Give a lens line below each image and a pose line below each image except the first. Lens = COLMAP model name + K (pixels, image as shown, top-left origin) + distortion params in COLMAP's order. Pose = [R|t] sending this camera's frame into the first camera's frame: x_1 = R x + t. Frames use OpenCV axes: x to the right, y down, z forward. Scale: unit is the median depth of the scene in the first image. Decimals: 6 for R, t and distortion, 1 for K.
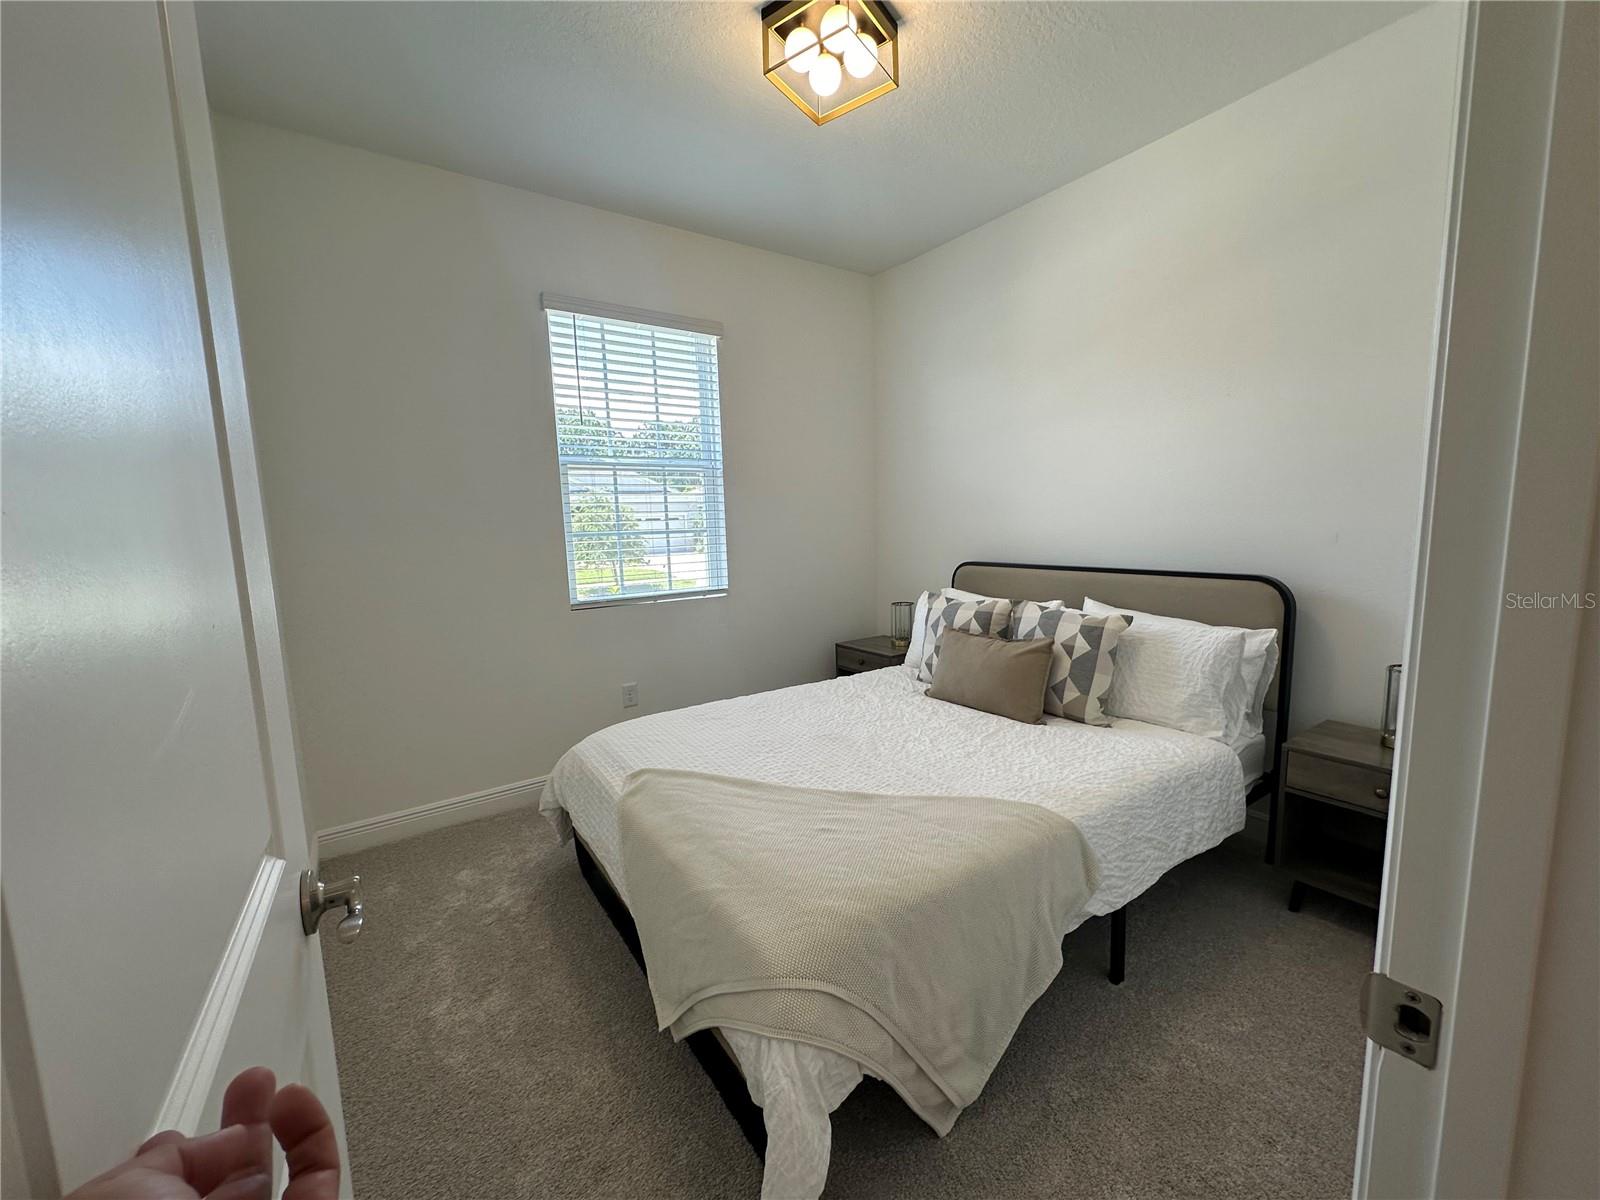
lens RADIAL K [[639.9, 0, 801.1], [0, 639.9, 600.4], [0, 0, 1]] dist [0.001088, 0.000275]
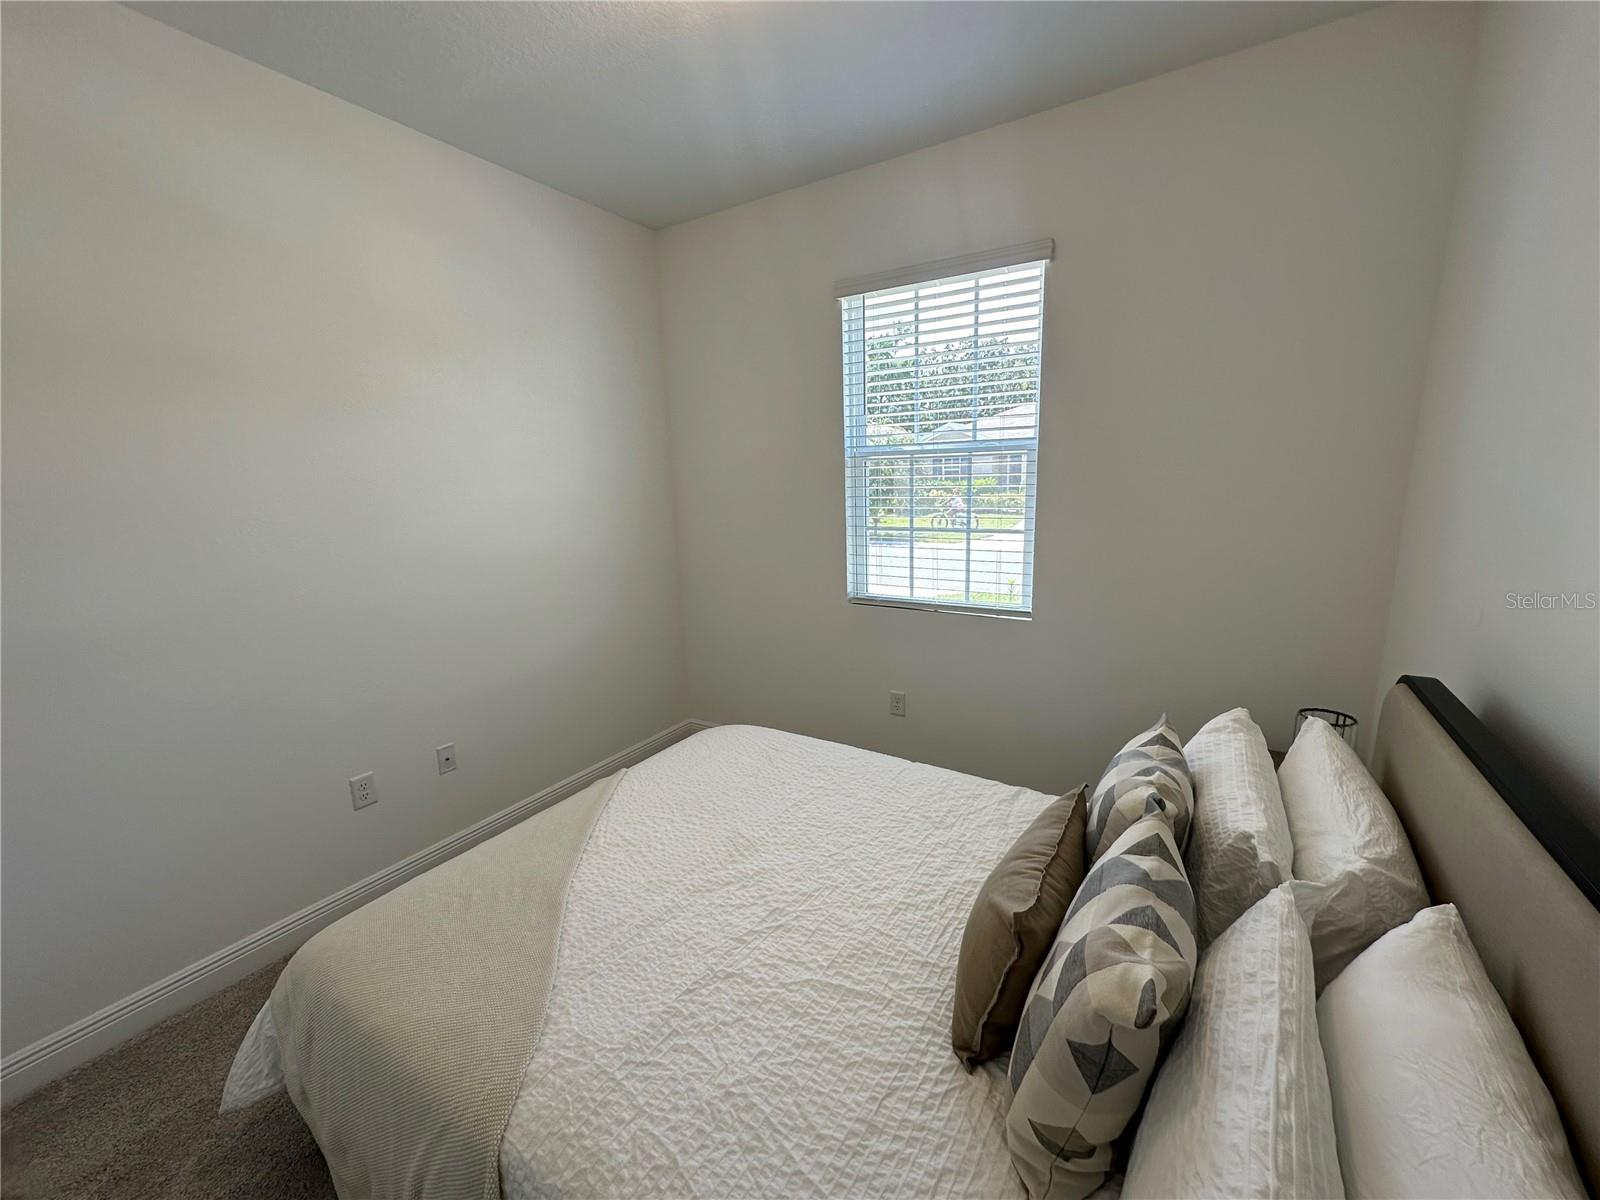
lens RADIAL K [[639.9, 0, 801.1], [0, 639.9, 600.4], [0, 0, 1]] dist [0.001088, 0.000275]
pose [[0.397346, 0.201196, -0.895341, 0.807005], [-0.099496, 0.979363, 0.175921, -0.250129], [0.912259, 0.019181, 0.409165, 0.820467]]
